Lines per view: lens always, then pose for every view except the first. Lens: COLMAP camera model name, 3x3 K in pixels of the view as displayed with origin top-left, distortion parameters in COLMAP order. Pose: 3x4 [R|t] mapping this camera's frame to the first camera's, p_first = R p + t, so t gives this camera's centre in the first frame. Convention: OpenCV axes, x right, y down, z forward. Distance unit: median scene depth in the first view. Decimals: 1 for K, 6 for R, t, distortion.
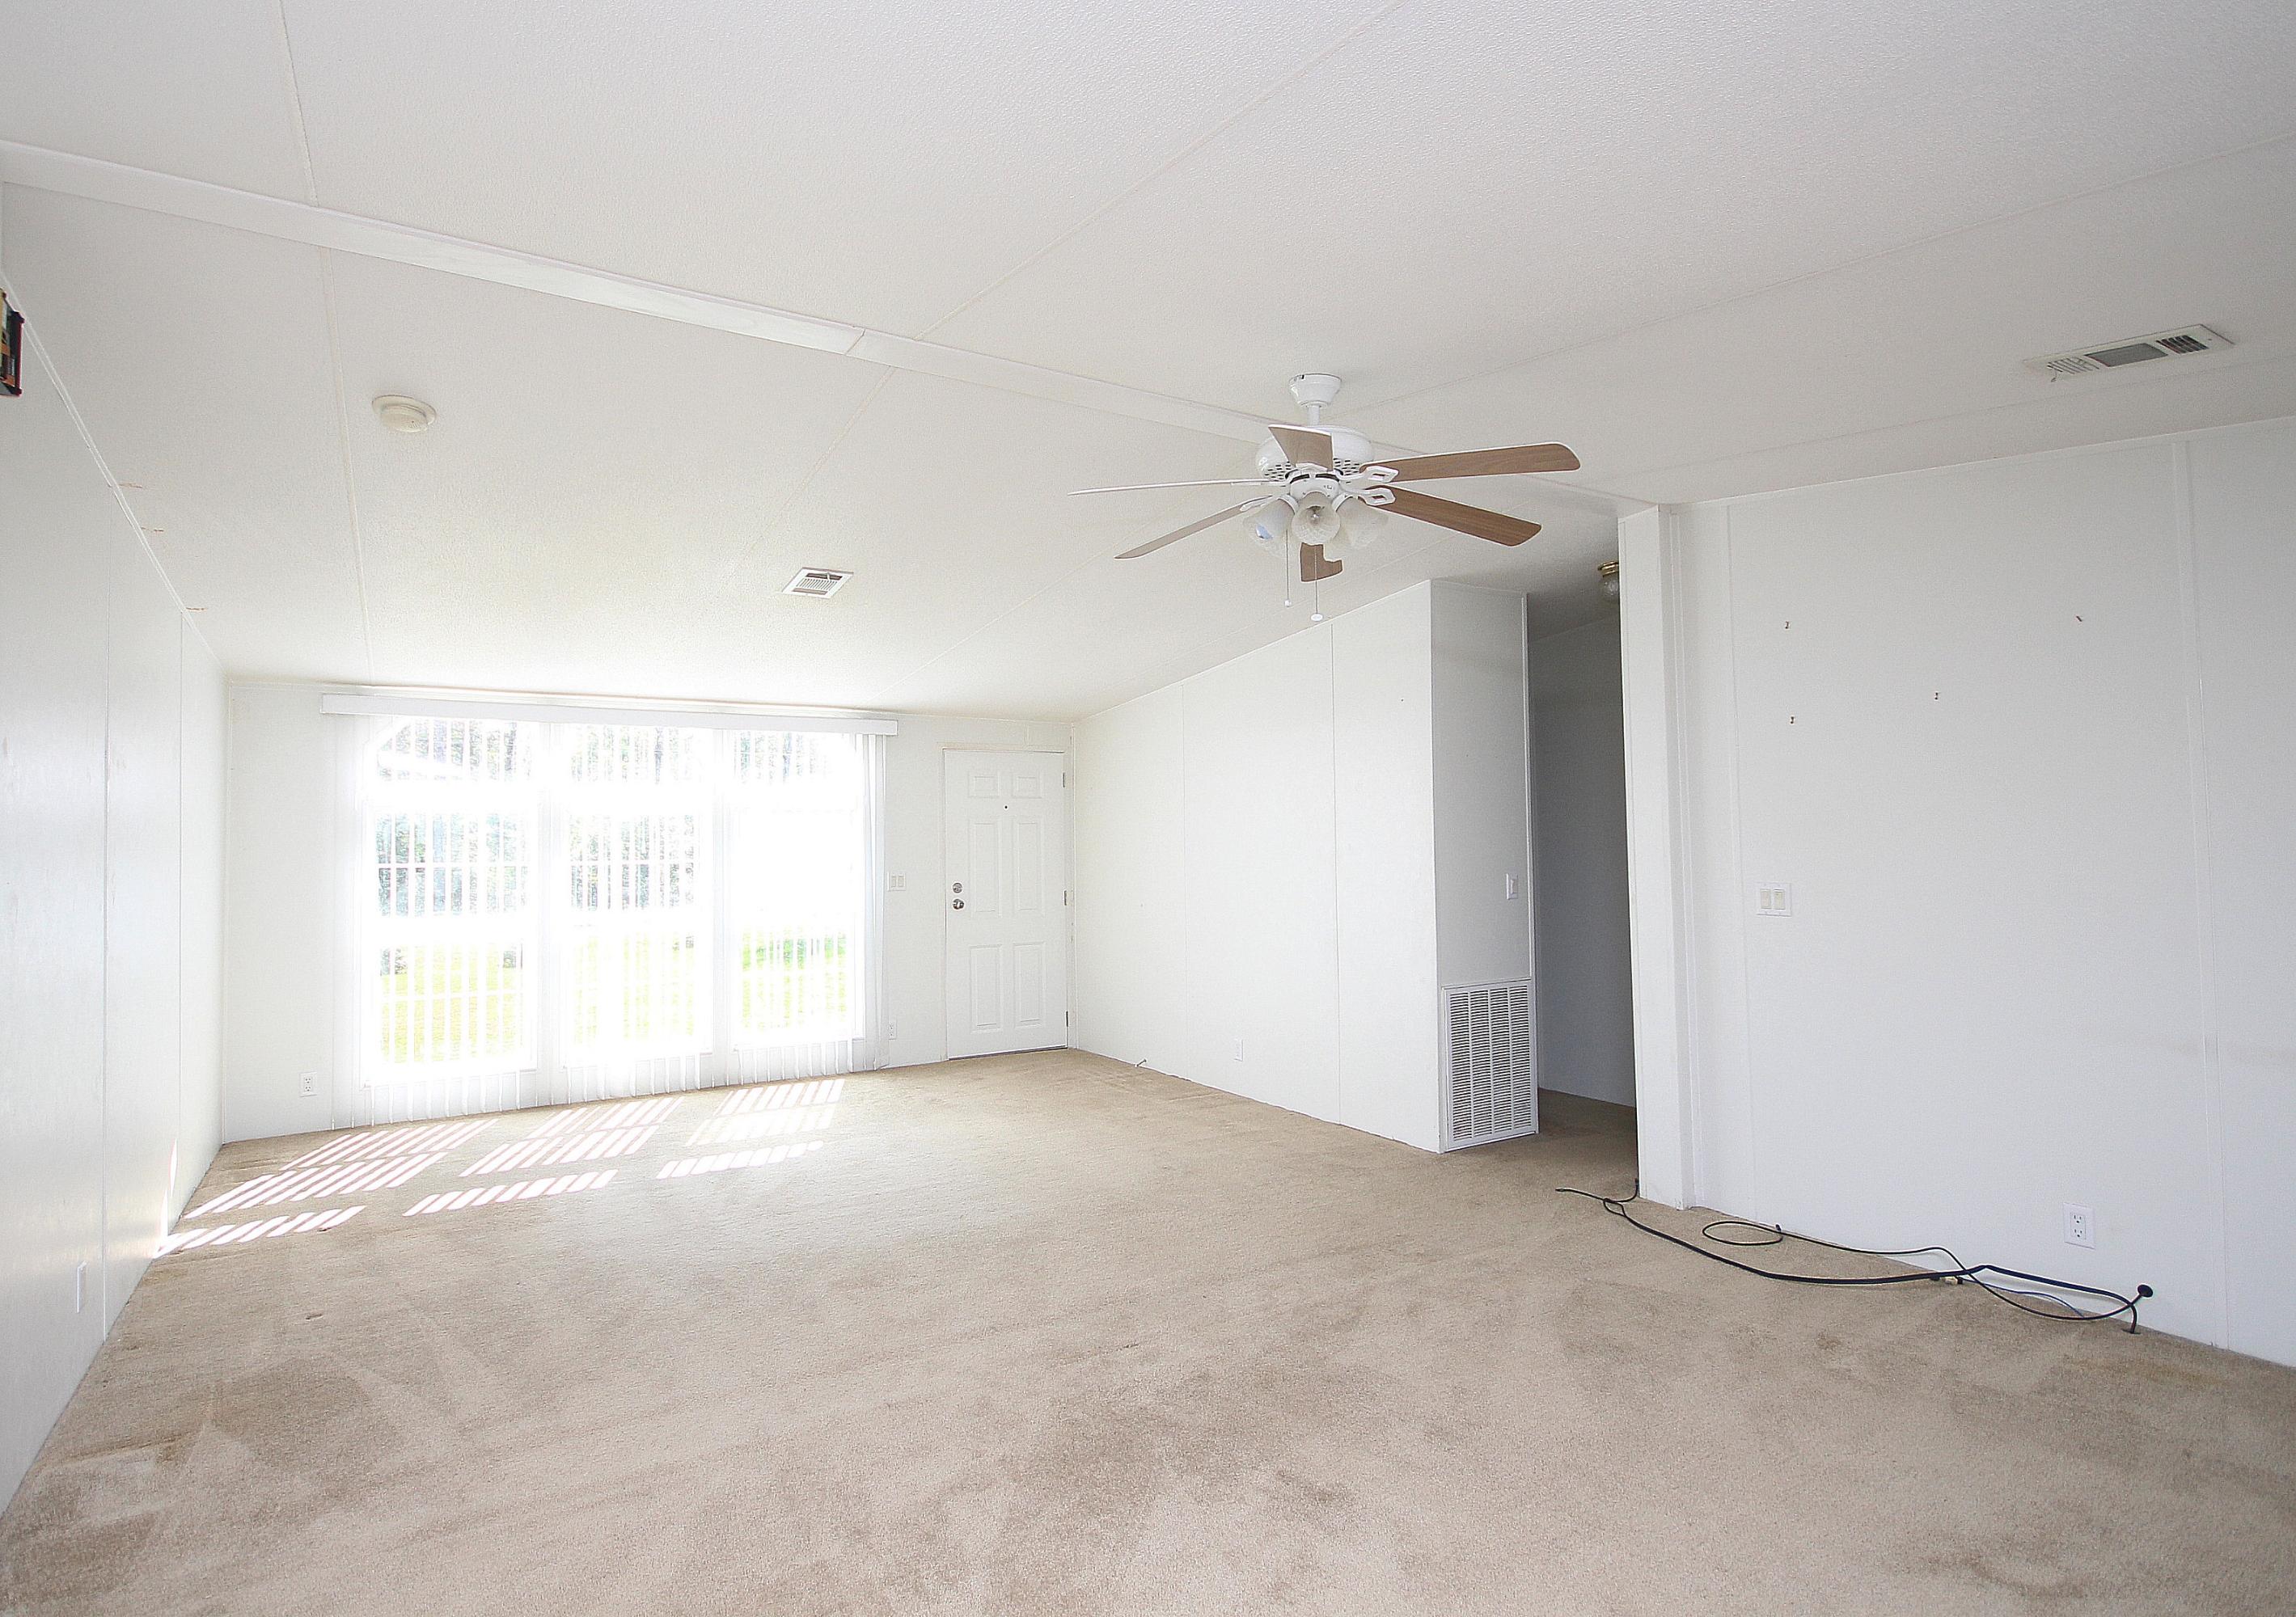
lens RADIAL K [[1216.5, 0, 1129.1], [0, 1216.5, 812.9], [0, 0, 1]] dist [-0.005793, -0.010524]
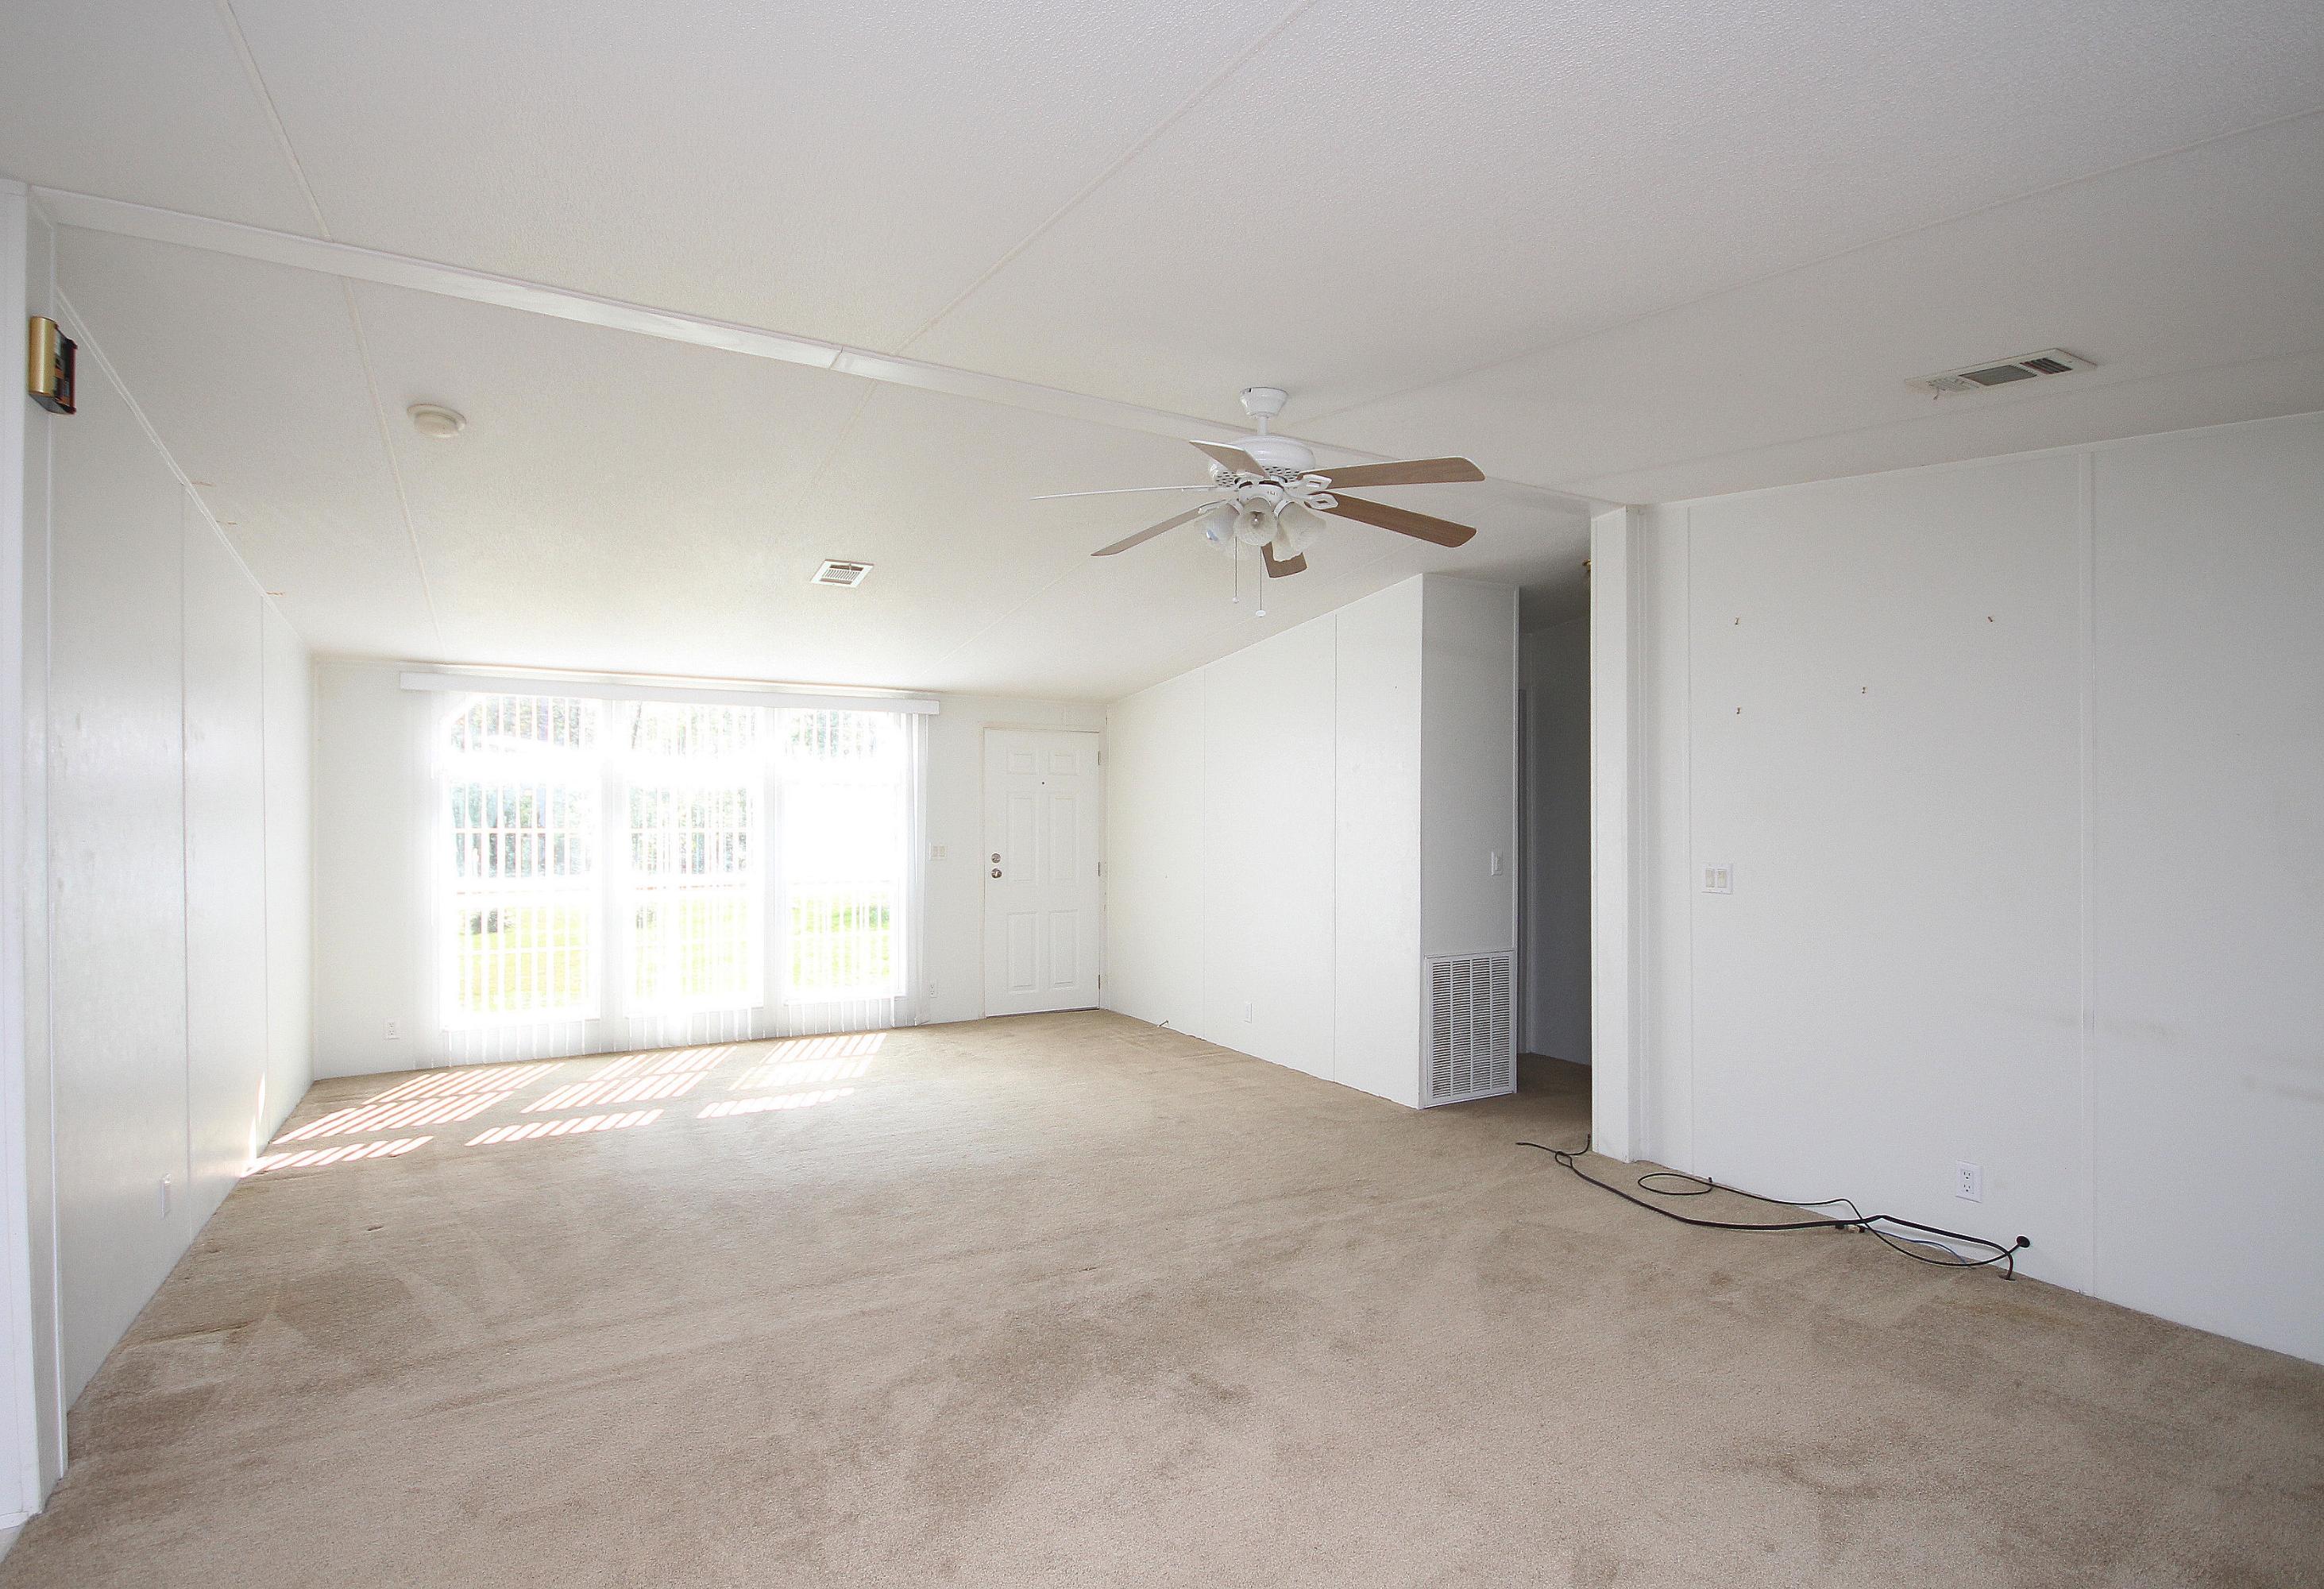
lens RADIAL K [[1213.3, 0, 1262.0], [0, 1213.3, 836.3], [0, 0, 1]] dist [-0.010645, -0.007177]
pose [[0.999711, 0.013041, -0.020205, 0.168822], [-0.012258, 0.999187, 0.038419, -0.002401], [0.020689, -0.038161, 0.999057, -0.088927]]
